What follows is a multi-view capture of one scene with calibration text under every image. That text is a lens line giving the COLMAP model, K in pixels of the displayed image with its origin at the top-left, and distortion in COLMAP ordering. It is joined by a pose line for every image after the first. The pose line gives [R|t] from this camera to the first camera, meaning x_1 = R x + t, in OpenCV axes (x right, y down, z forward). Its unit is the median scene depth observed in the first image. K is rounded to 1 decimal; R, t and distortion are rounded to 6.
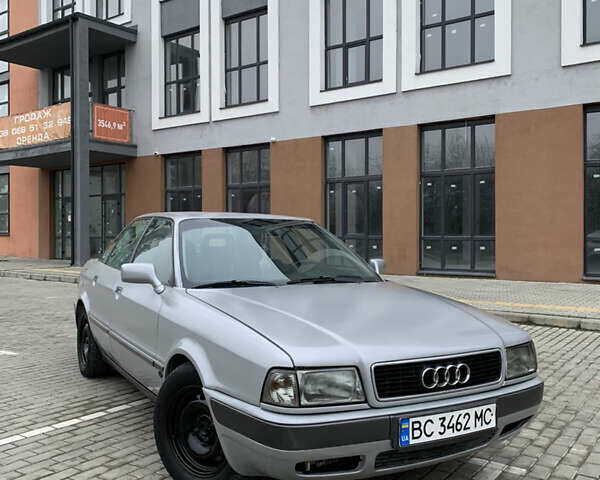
lens RADIAL K [[600.6, 0, 297.9], [0, 600.6, 249.7], [0, 0, 1]] dist [0.123060, -0.276802]
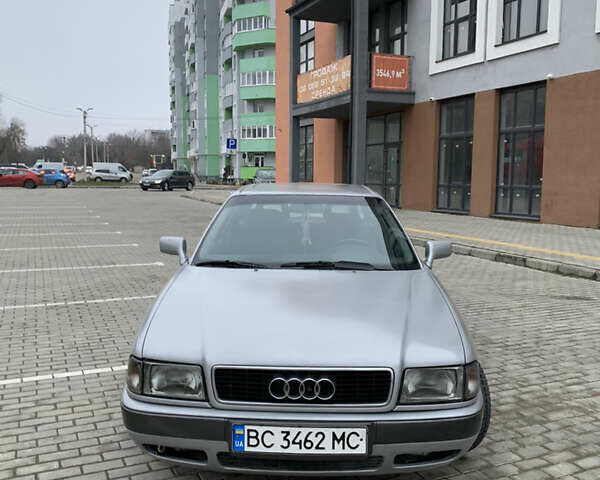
lens RADIAL K [[600.6, 0, 297.9], [0, 600.6, 249.7], [0, 0, 1]] dist [0.123060, -0.276802]
pose [[0.858842, 0.068817, -0.507596, 0.107768], [-0.018864, 0.994511, 0.102913, -0.015639], [0.511892, -0.078811, 0.855427, 0.033479]]
